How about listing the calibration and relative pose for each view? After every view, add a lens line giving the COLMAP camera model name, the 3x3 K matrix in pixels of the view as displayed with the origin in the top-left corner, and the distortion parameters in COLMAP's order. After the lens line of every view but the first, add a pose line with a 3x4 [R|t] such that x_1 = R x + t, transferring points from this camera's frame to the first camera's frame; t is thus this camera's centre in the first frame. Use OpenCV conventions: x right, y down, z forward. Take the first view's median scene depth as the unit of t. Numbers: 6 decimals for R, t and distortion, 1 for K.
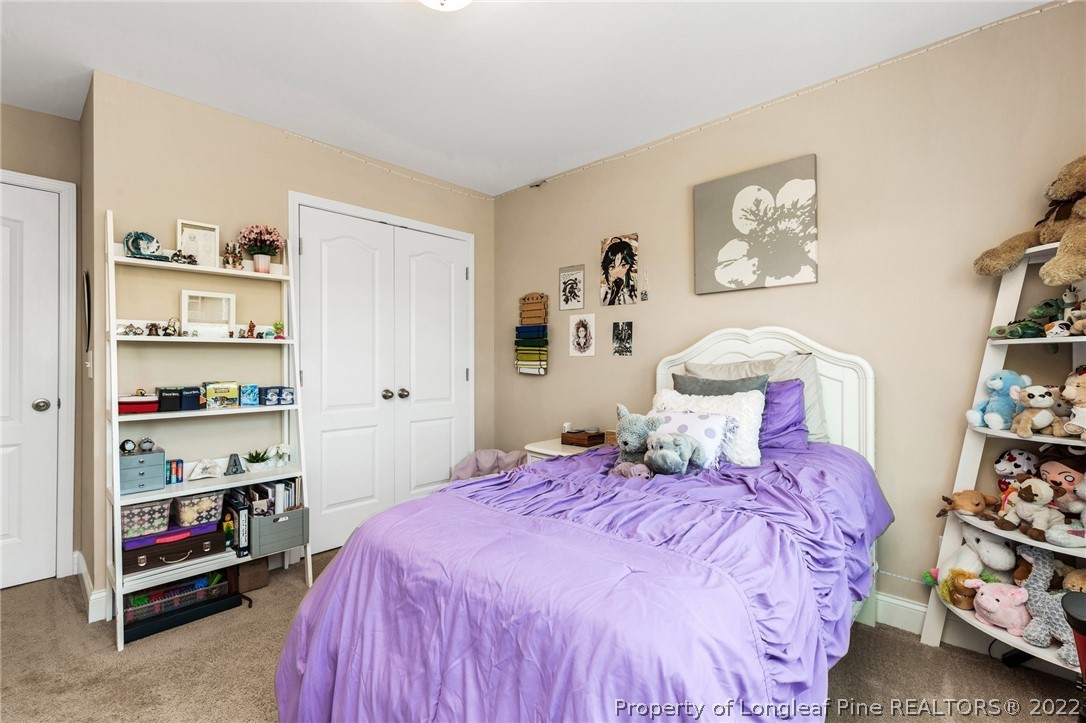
lens RADIAL K [[495.7, 0, 545.3], [0, 495.7, 360.1], [0, 0, 1]] dist [0.000064, -0.000387]
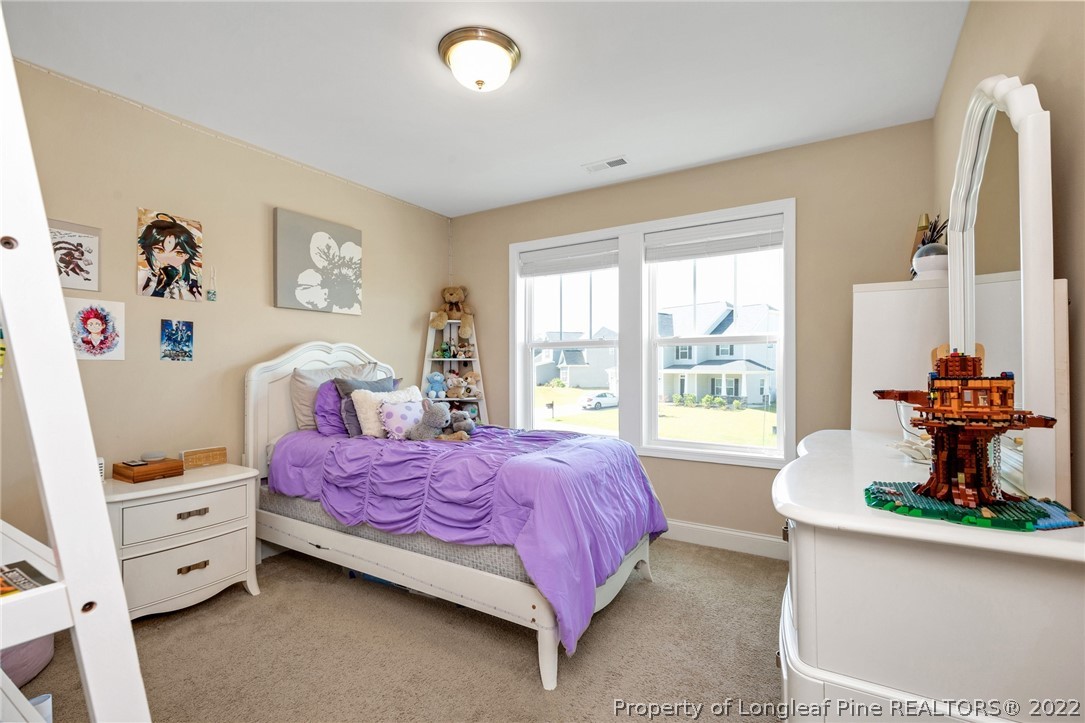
lens RADIAL K [[495.2, 0, 542.8], [0, 495.2, 364.2], [0, 0, 1]] dist [0.000064, -0.000387]
pose [[-0.198322, 0.011525, 0.980069, -0.782275], [0.000150, 0.999931, -0.011729, 0.006436], [-0.980137, -0.002179, -0.198310, 0.565955]]
